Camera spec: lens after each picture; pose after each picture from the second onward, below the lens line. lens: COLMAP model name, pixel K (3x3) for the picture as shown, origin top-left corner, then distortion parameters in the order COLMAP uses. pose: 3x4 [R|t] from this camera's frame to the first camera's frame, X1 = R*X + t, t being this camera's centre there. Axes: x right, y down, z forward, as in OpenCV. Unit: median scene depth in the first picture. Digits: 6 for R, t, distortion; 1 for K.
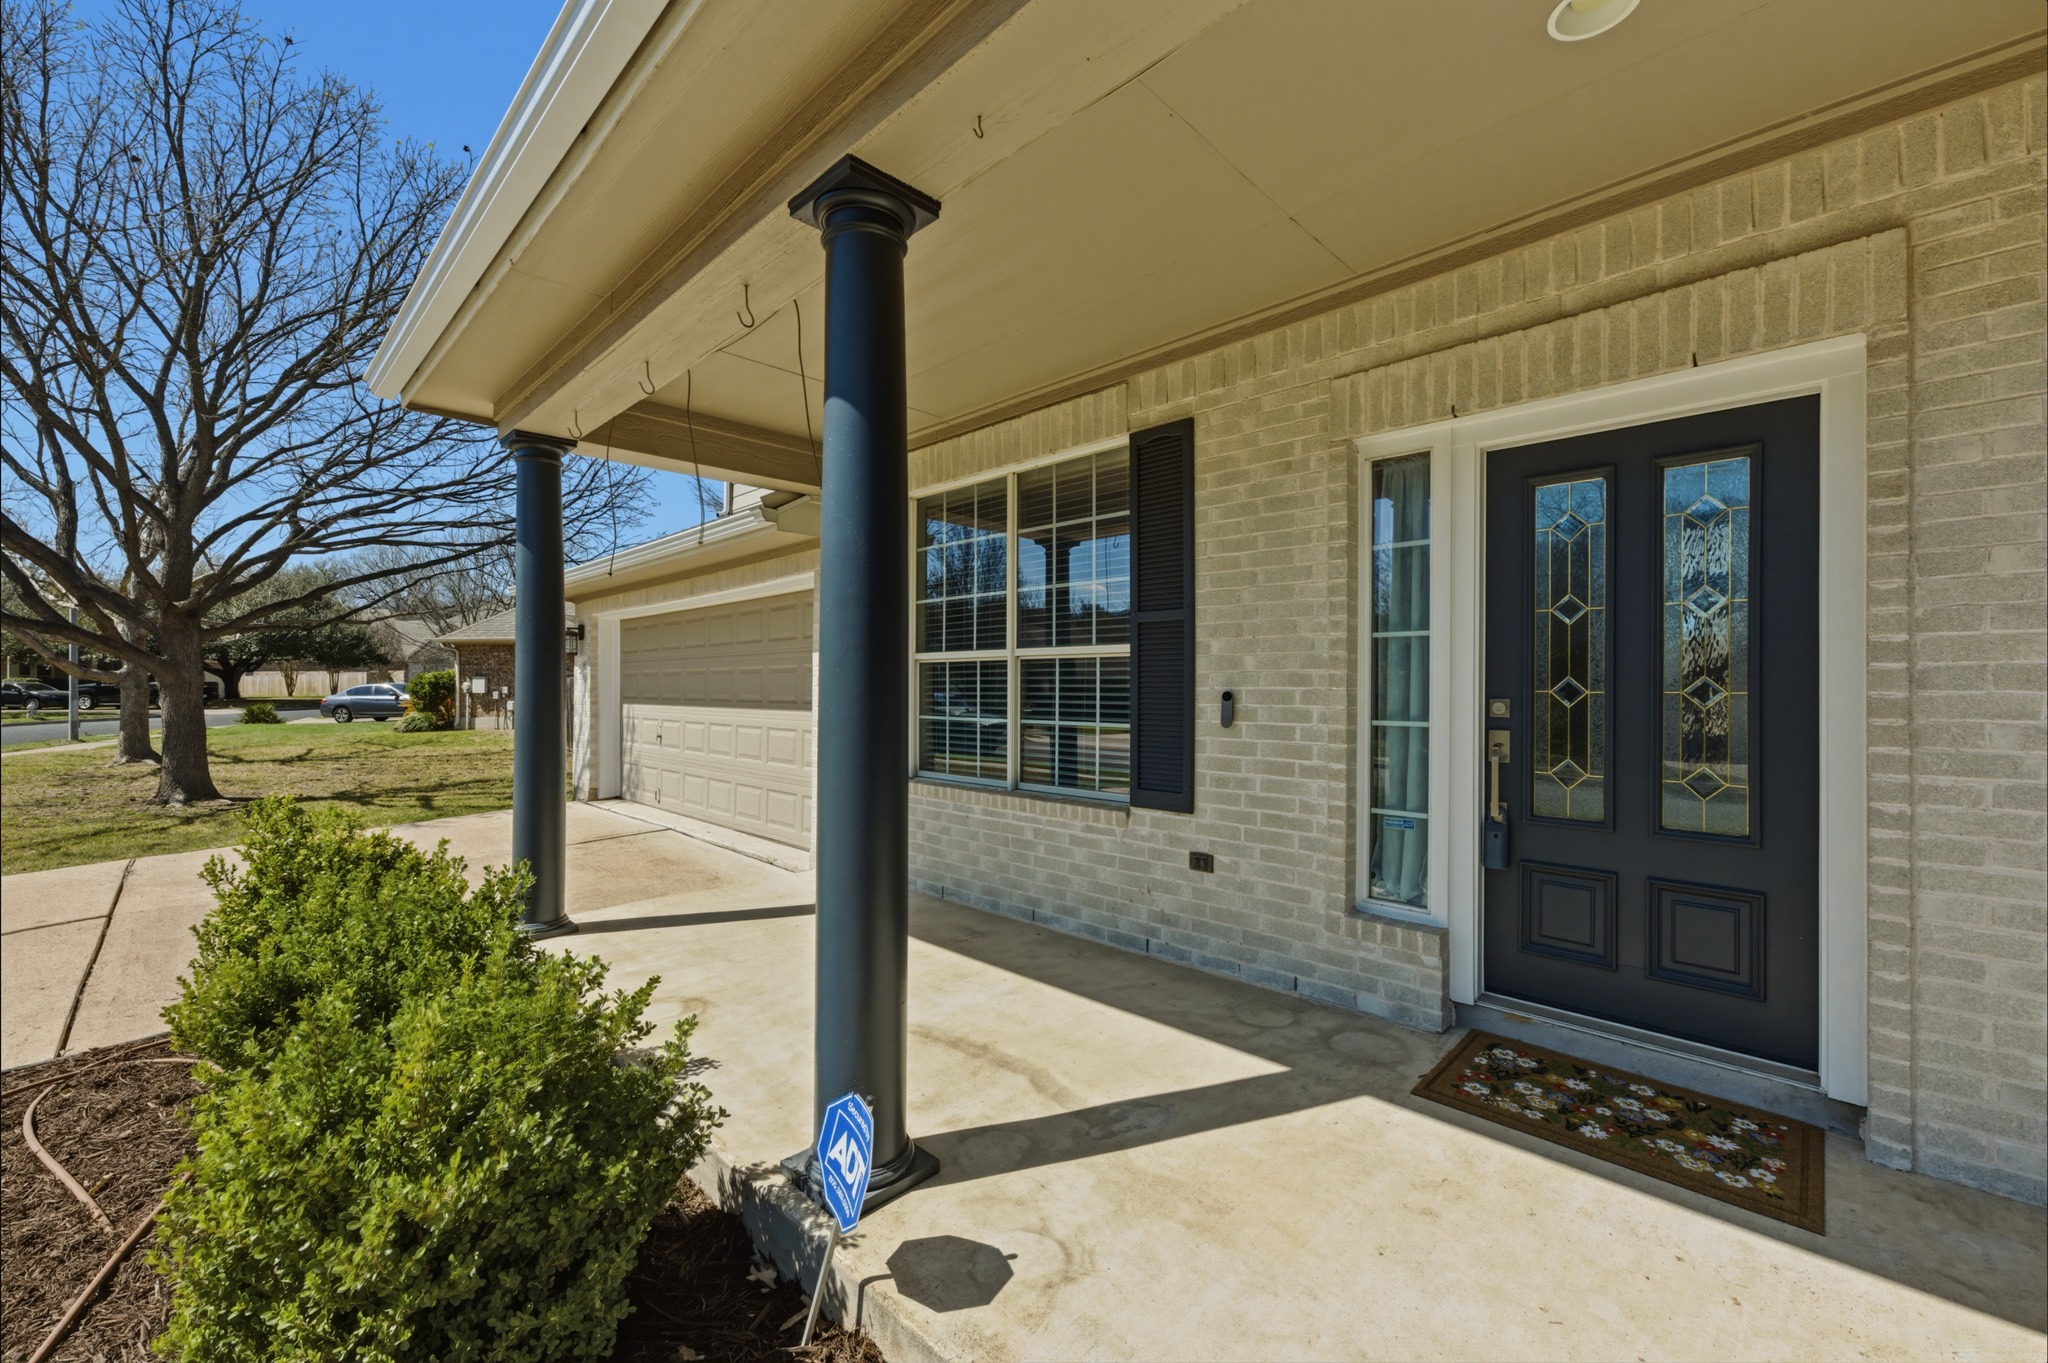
lens RADIAL K [[812.0, 0, 1014.9], [0, 812.0, 688.2], [0, 0, 1]] dist [-0.006344, 0.002229]
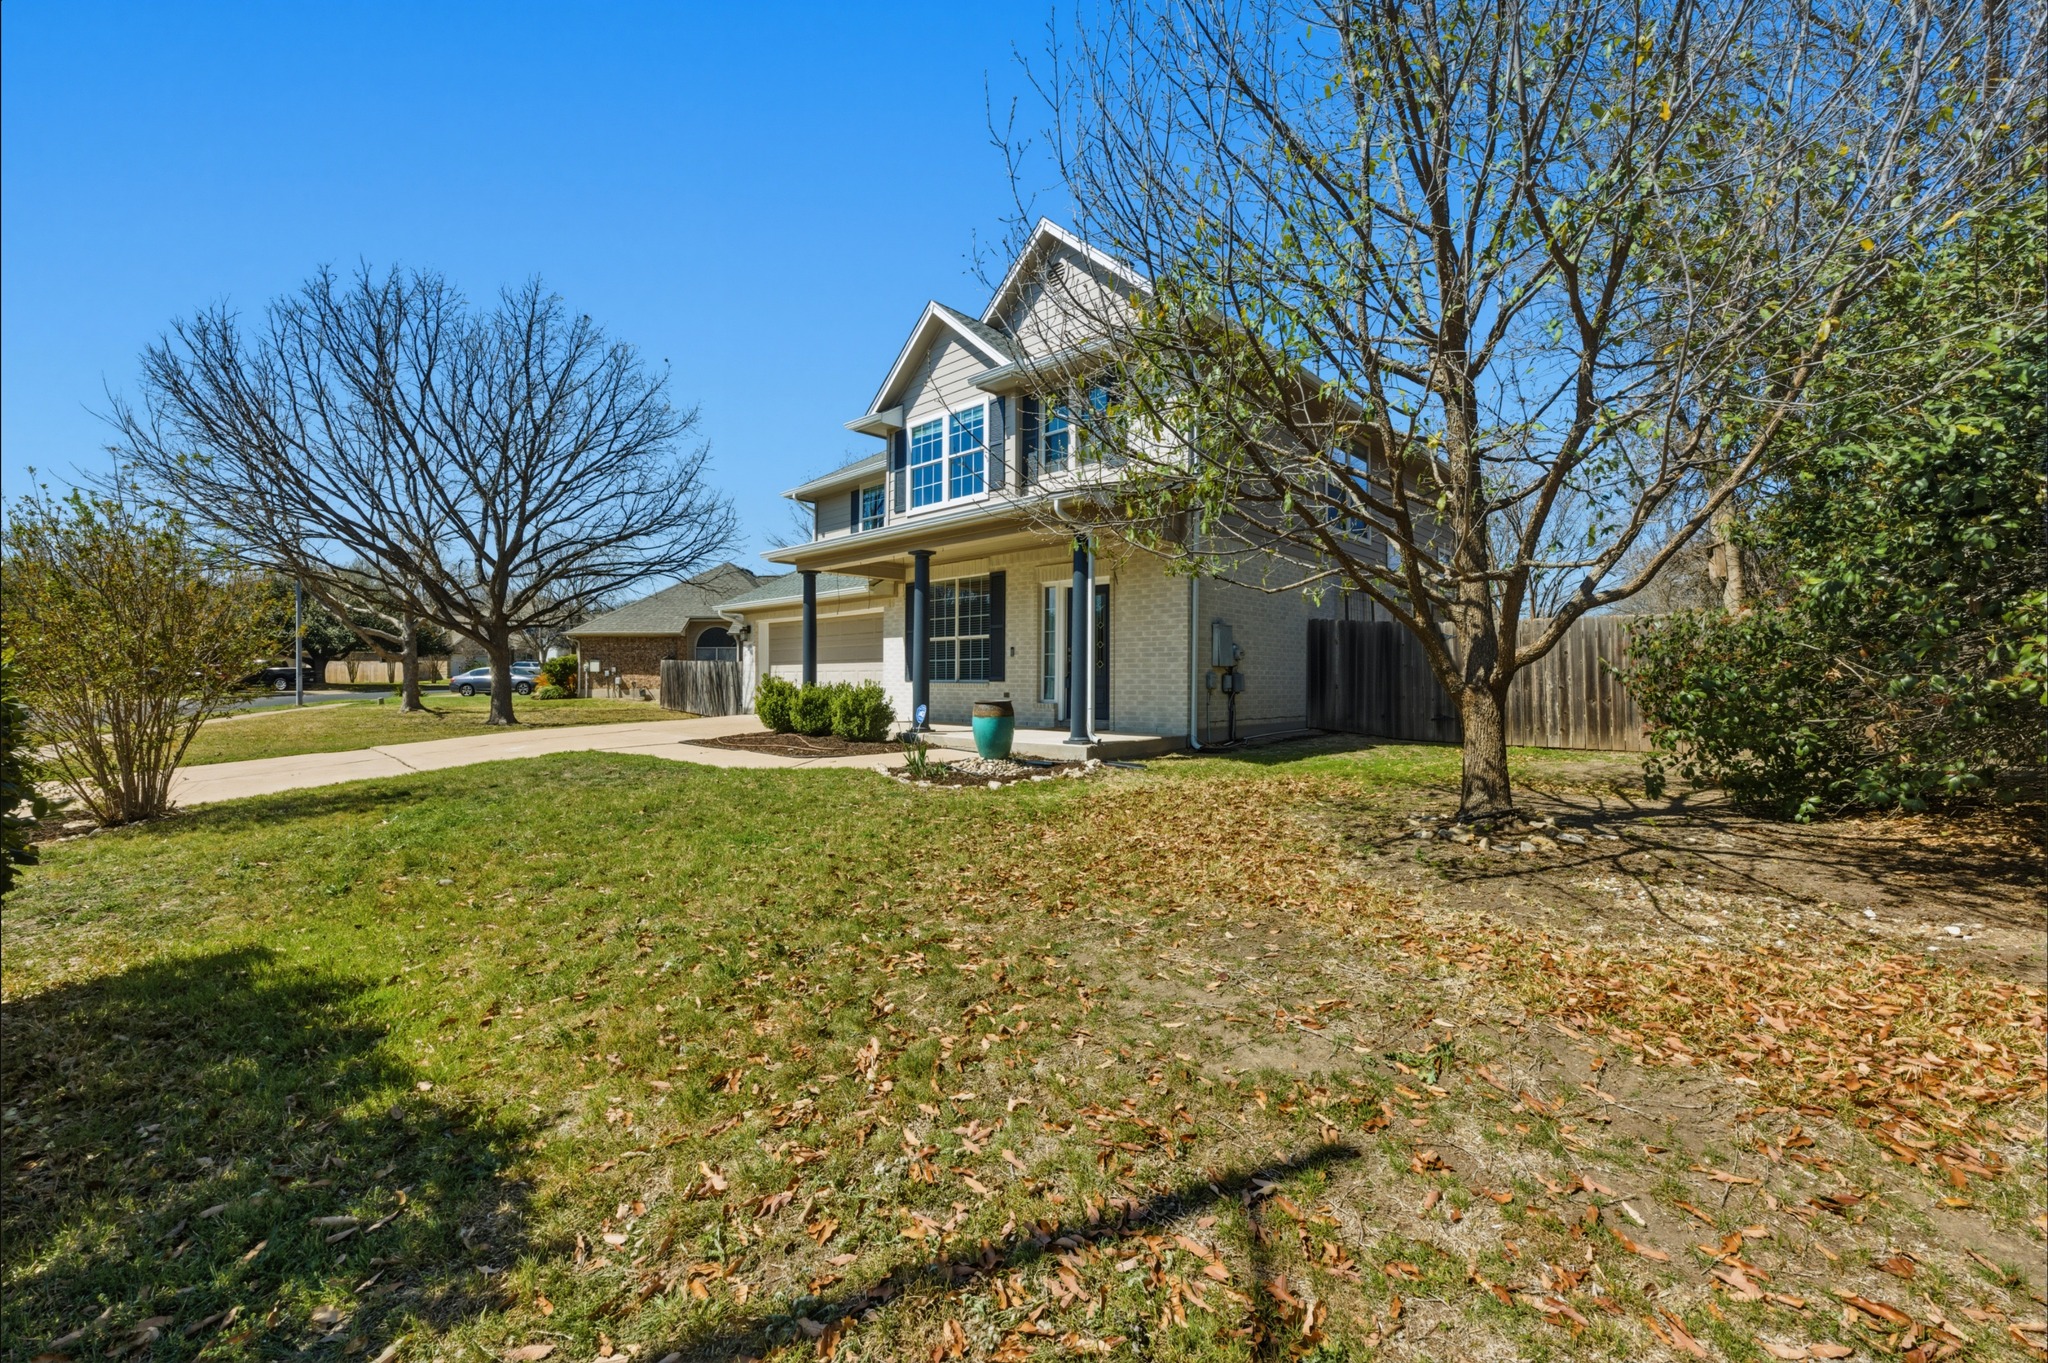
lens RADIAL K [[812.0, 0, 1017.3], [0, 812.0, 674.3], [0, 0, 1]] dist [-0.006344, 0.002229]
pose [[0.999799, 0.000552, 0.020046, 0.199589], [-0.000353, 0.999950, -0.009950, 0.153266], [-0.020051, 0.009940, 0.999750, -2.524766]]
